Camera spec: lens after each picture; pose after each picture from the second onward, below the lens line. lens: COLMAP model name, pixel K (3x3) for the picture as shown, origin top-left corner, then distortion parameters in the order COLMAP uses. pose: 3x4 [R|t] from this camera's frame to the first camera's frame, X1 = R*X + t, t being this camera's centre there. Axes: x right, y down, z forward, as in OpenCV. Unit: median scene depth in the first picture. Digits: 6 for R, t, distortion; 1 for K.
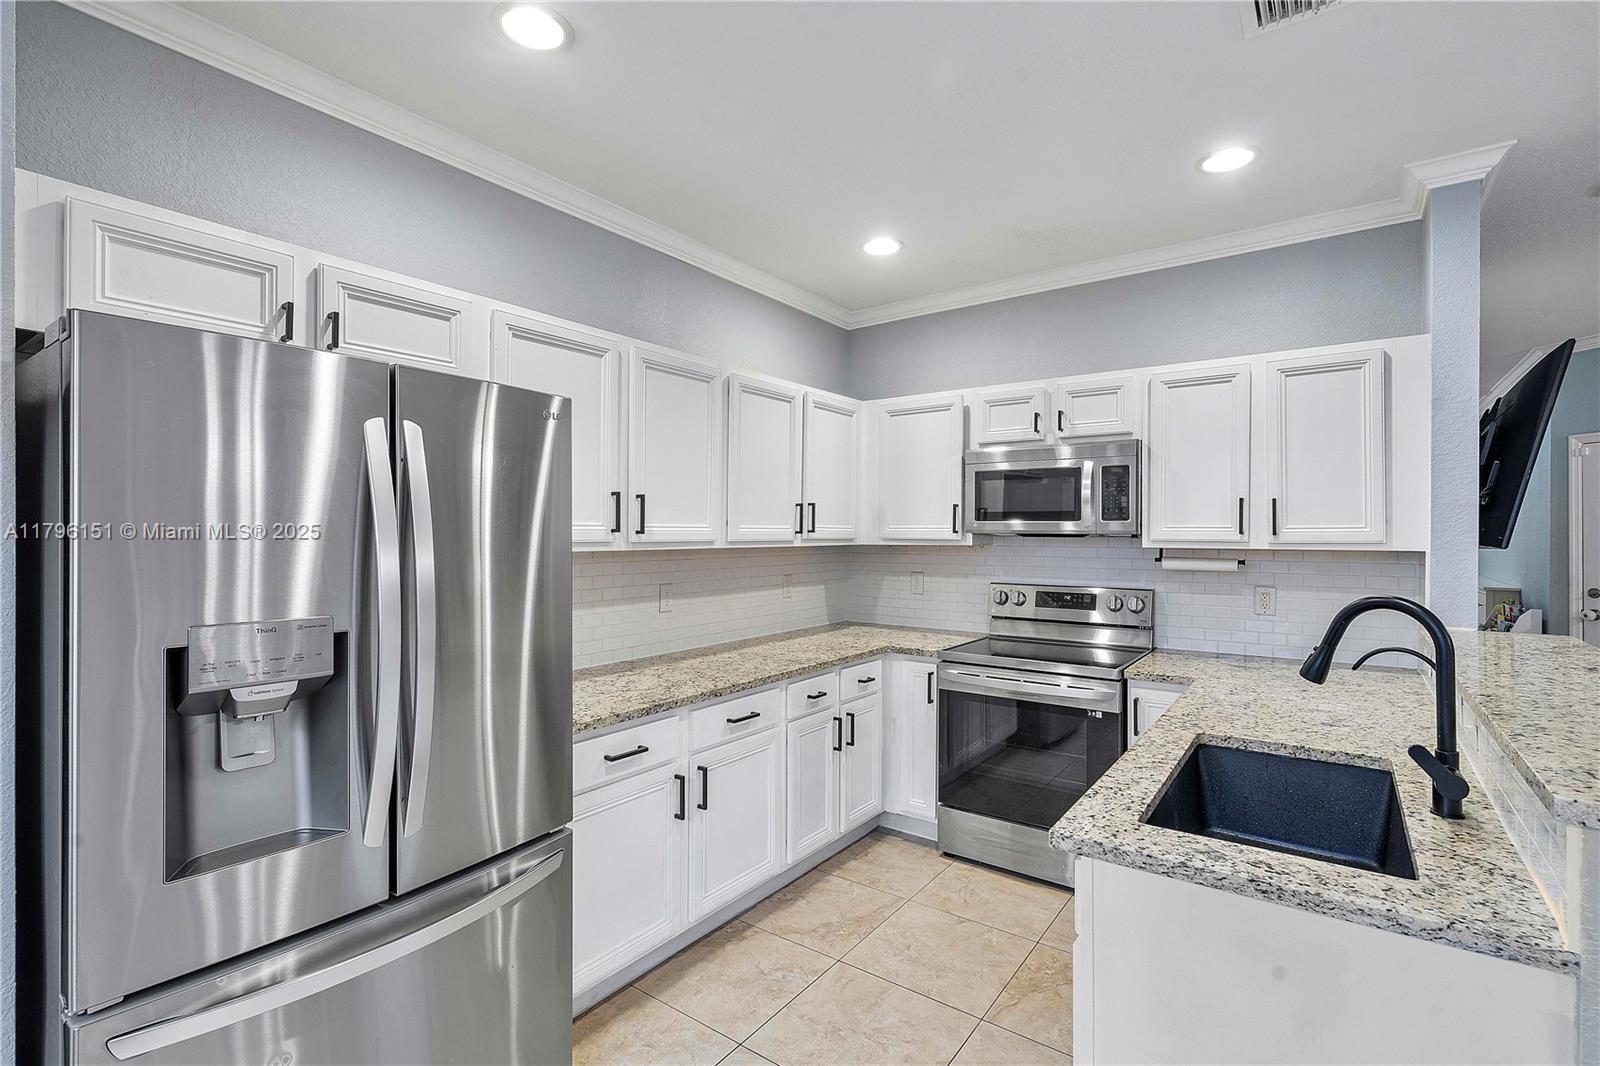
lens RADIAL K [[739.6, 0, 796.1], [0, 739.6, 531.4], [0, 0, 1]] dist [-0.004368, 0.002465]
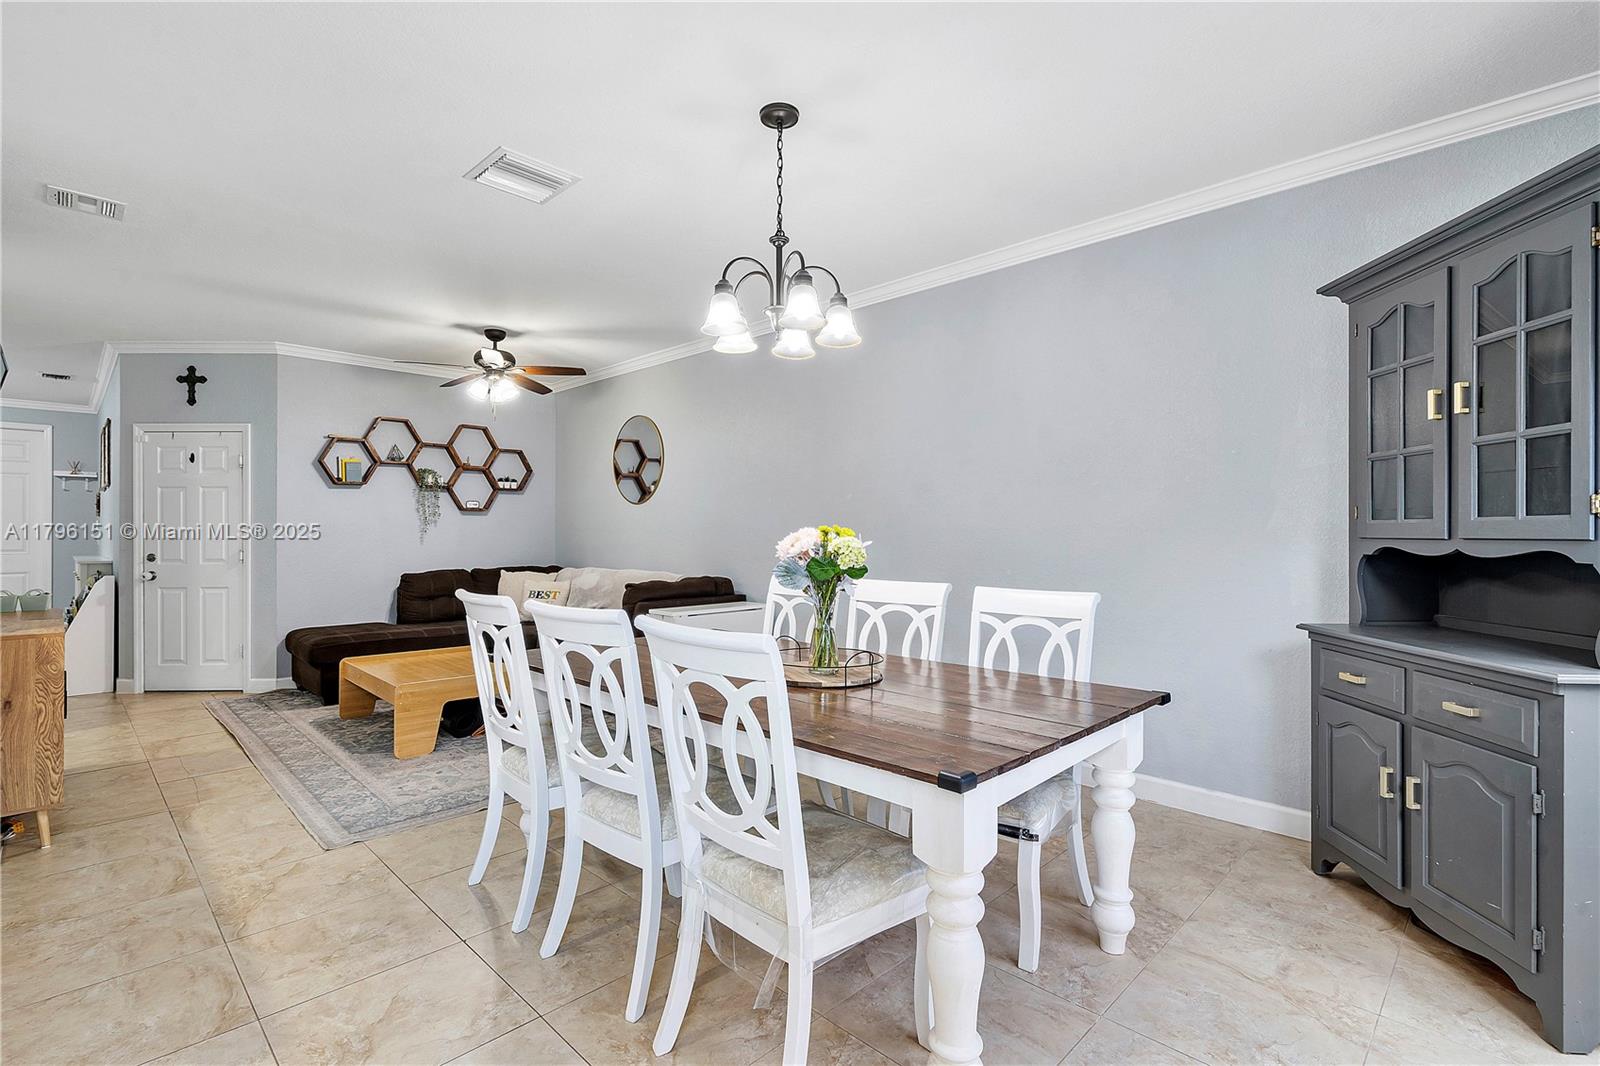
lens RADIAL K [[739.6, 0, 805.8], [0, 739.6, 535.7], [0, 0, 1]] dist [-0.004368, 0.002465]
pose [[0.142619, -0.003087, 0.989773, 0.082999], [0.000028, 0.999995, 0.003115, 0.074623], [-0.989778, -0.000417, 0.142618, -0.372296]]
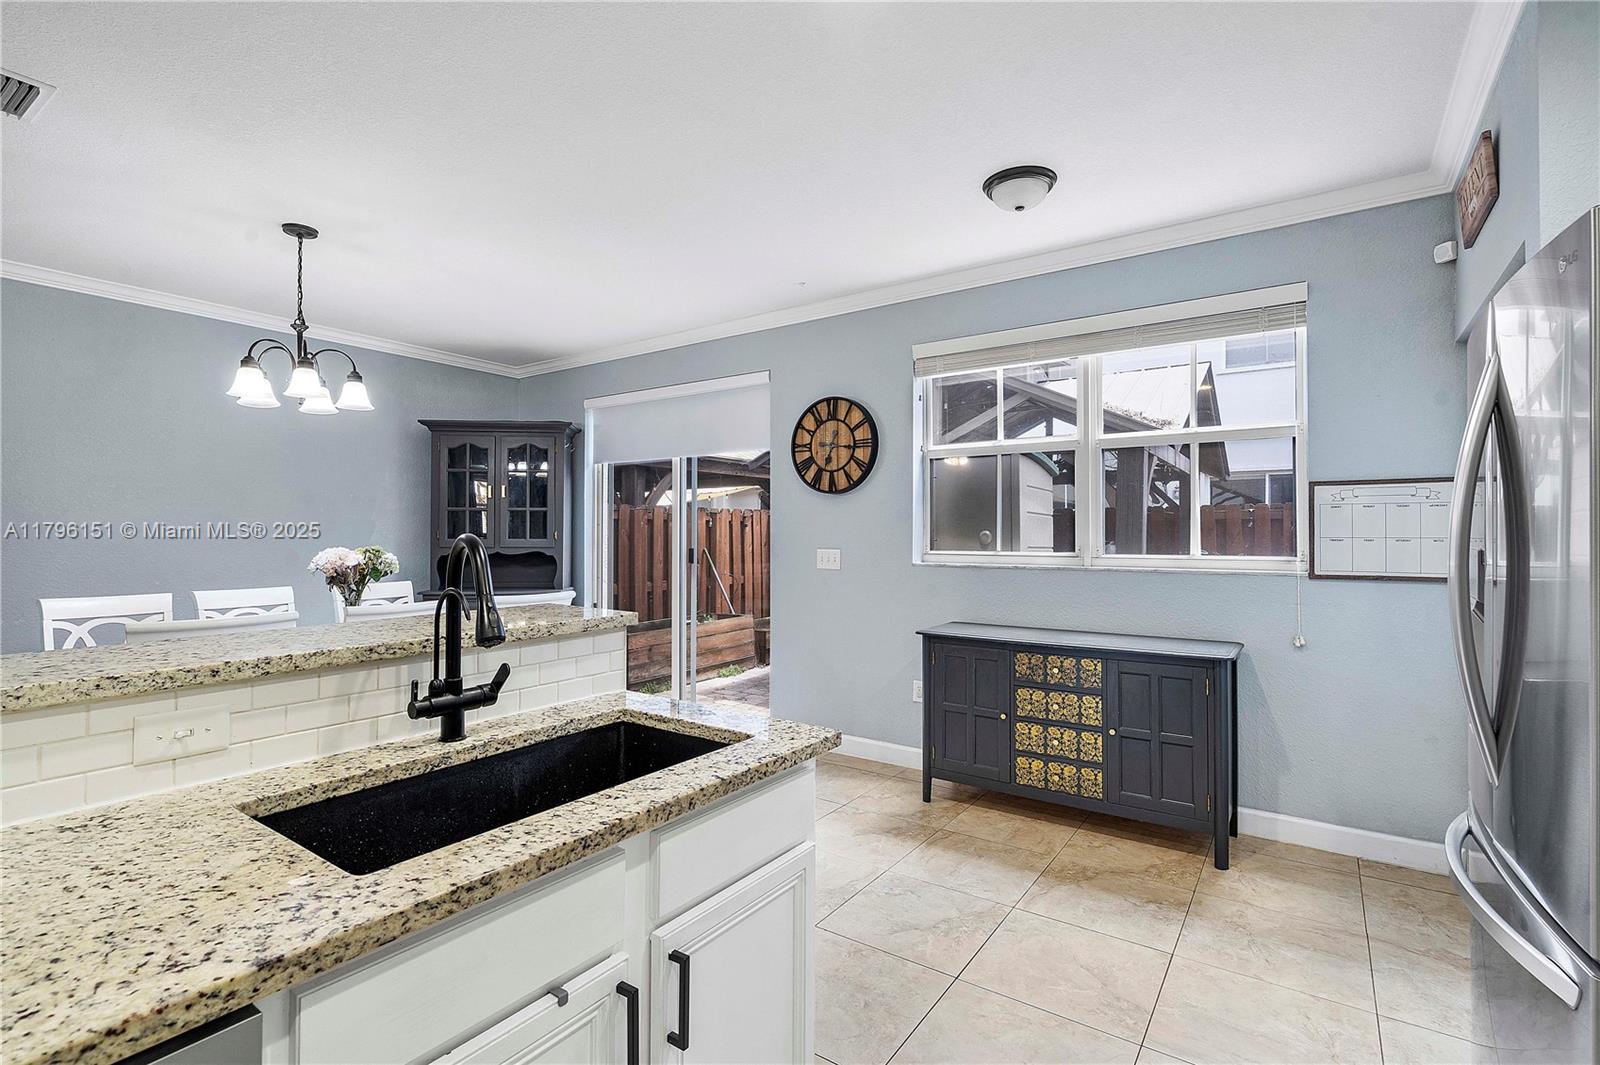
lens RADIAL K [[739.6, 0, 795.0], [0, 739.6, 527.6], [0, 0, 1]] dist [-0.004368, 0.002465]
pose [[-0.999886, -0.003129, -0.014796, 0.202598], [-0.002994, 0.999954, -0.009142, 0.044893], [0.014824, -0.009097, -0.999849, 1.009745]]
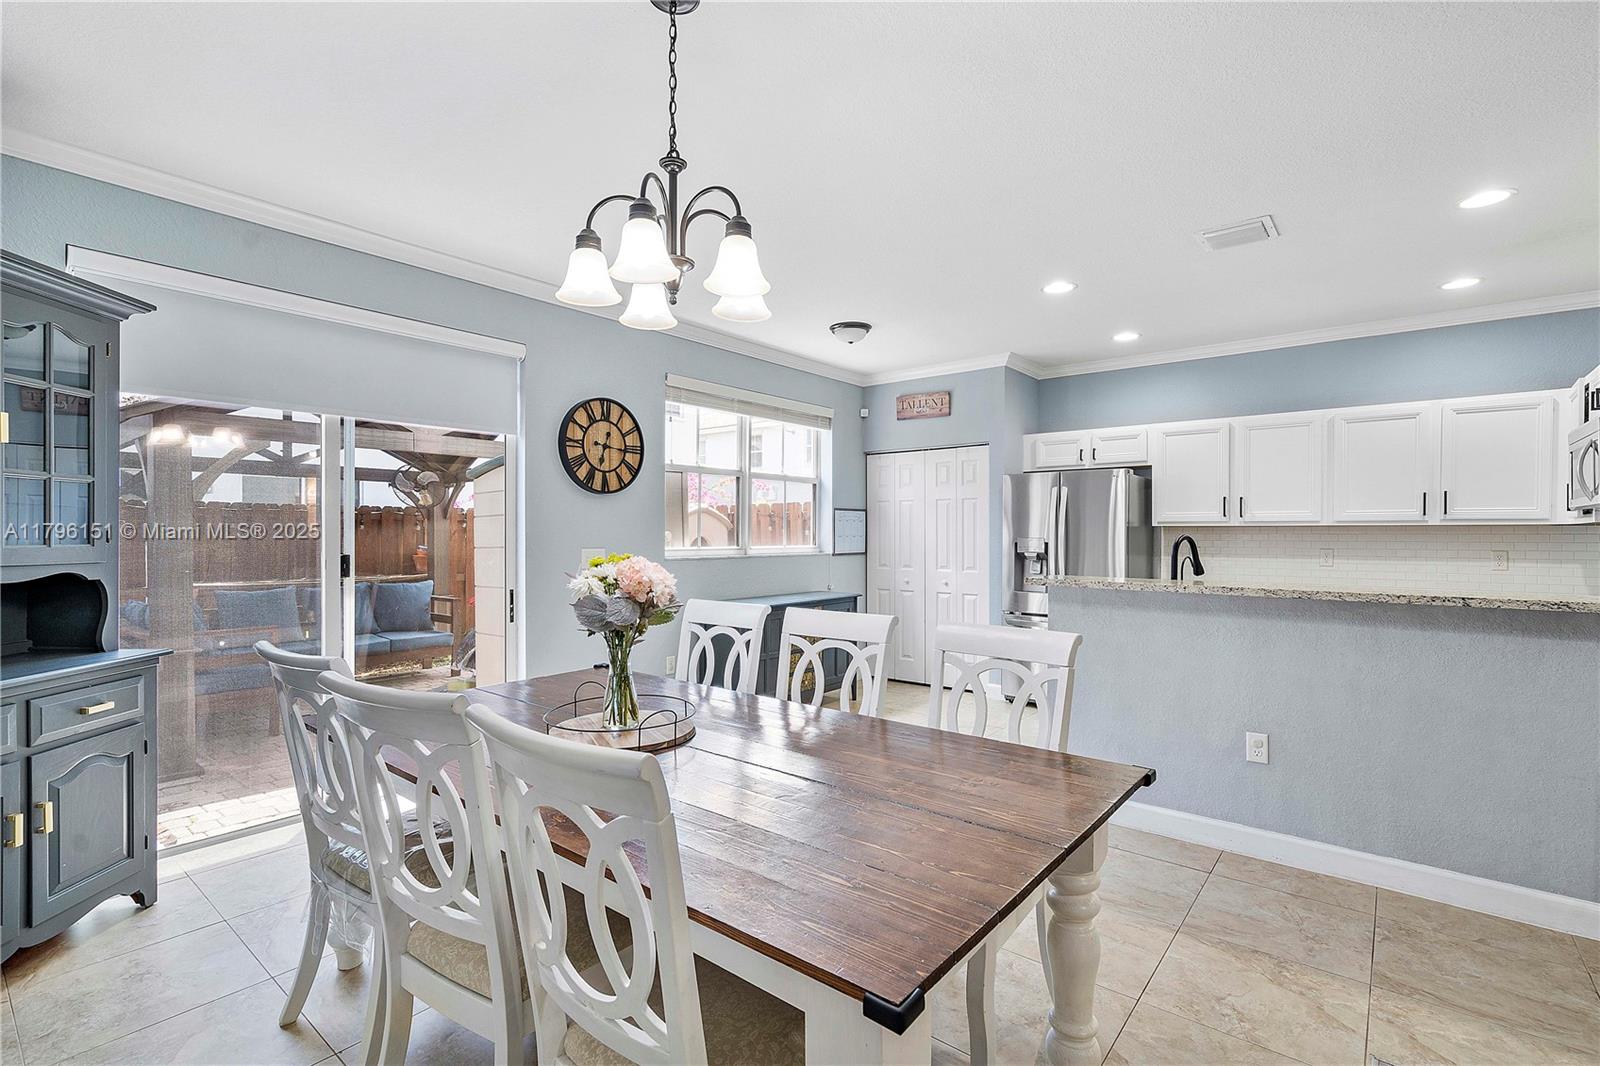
lens RADIAL K [[739.6, 0, 809.1], [0, 739.6, 535.5], [0, 0, 1]] dist [-0.004368, 0.002465]
pose [[-0.050309, -0.001363, -0.998733, 1.663035], [0.000250, 0.999999, -0.001377, 0.049952], [0.998734, -0.000319, -0.050309, -0.039430]]
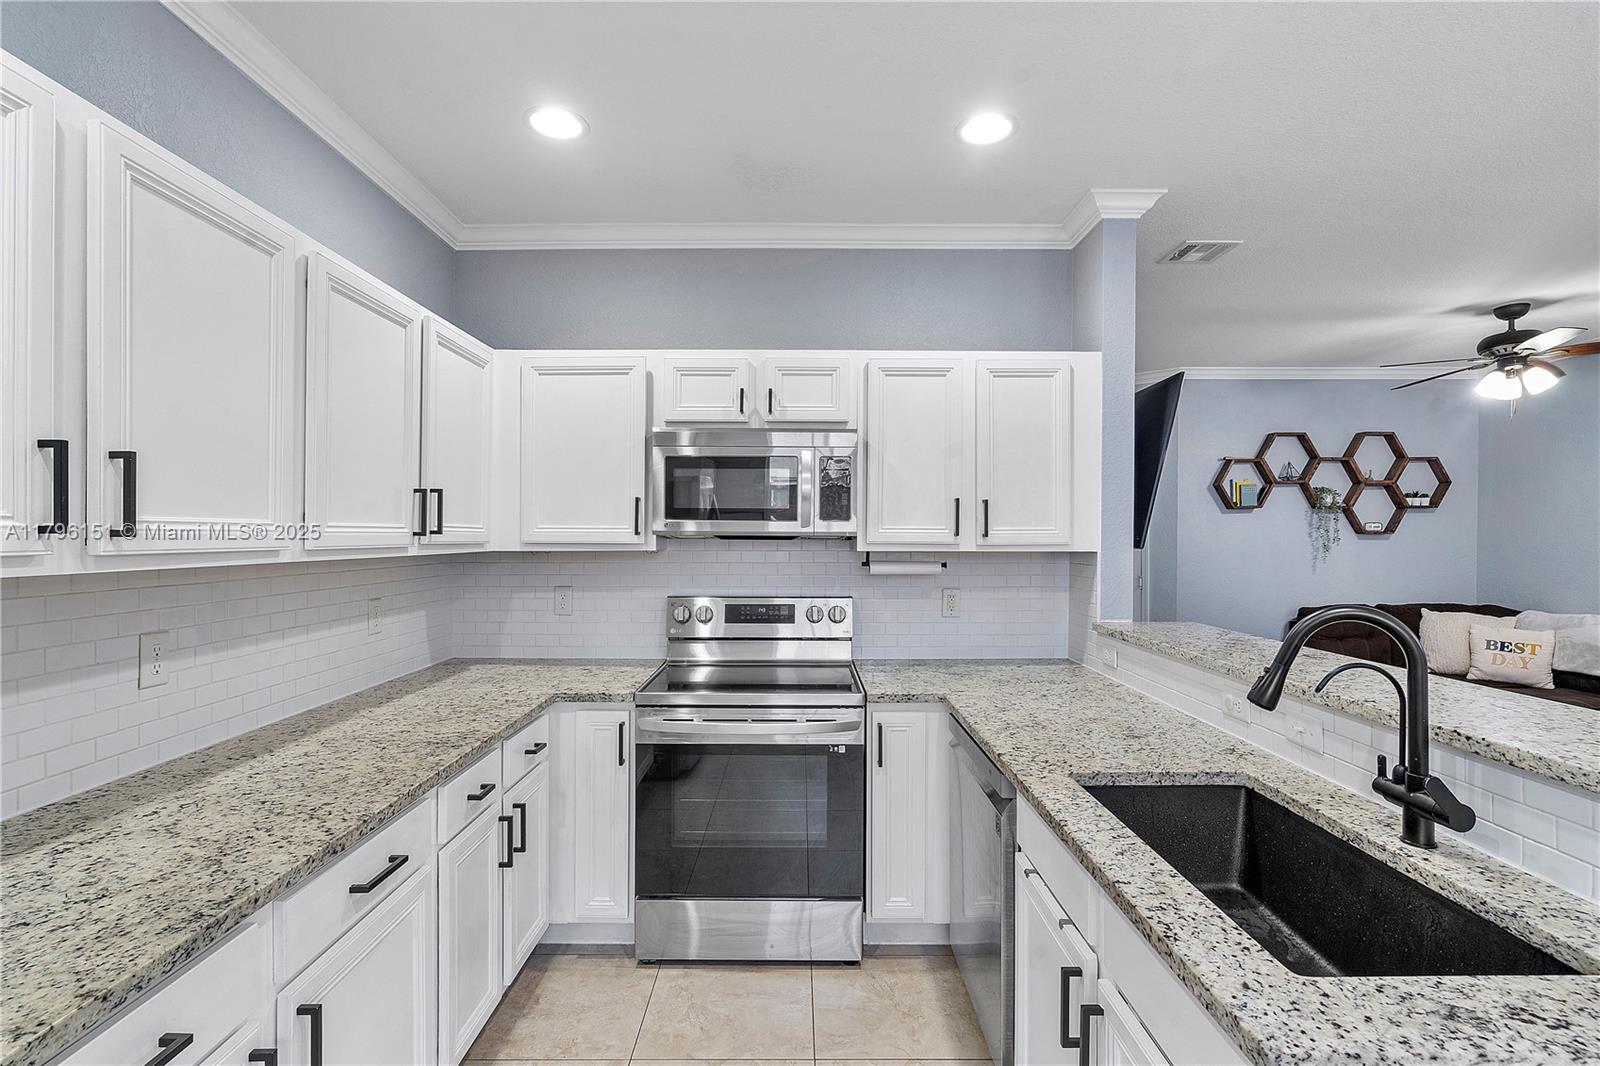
lens RADIAL K [[739.6, 0, 797.8], [0, 739.6, 539.0], [0, 0, 1]] dist [-0.004368, 0.002465]
pose [[0.804851, -0.003878, 0.593464, -0.135274], [-0.000815, 0.999970, 0.007639, 0.000584], [-0.593476, -0.006632, 0.804824, 0.354483]]
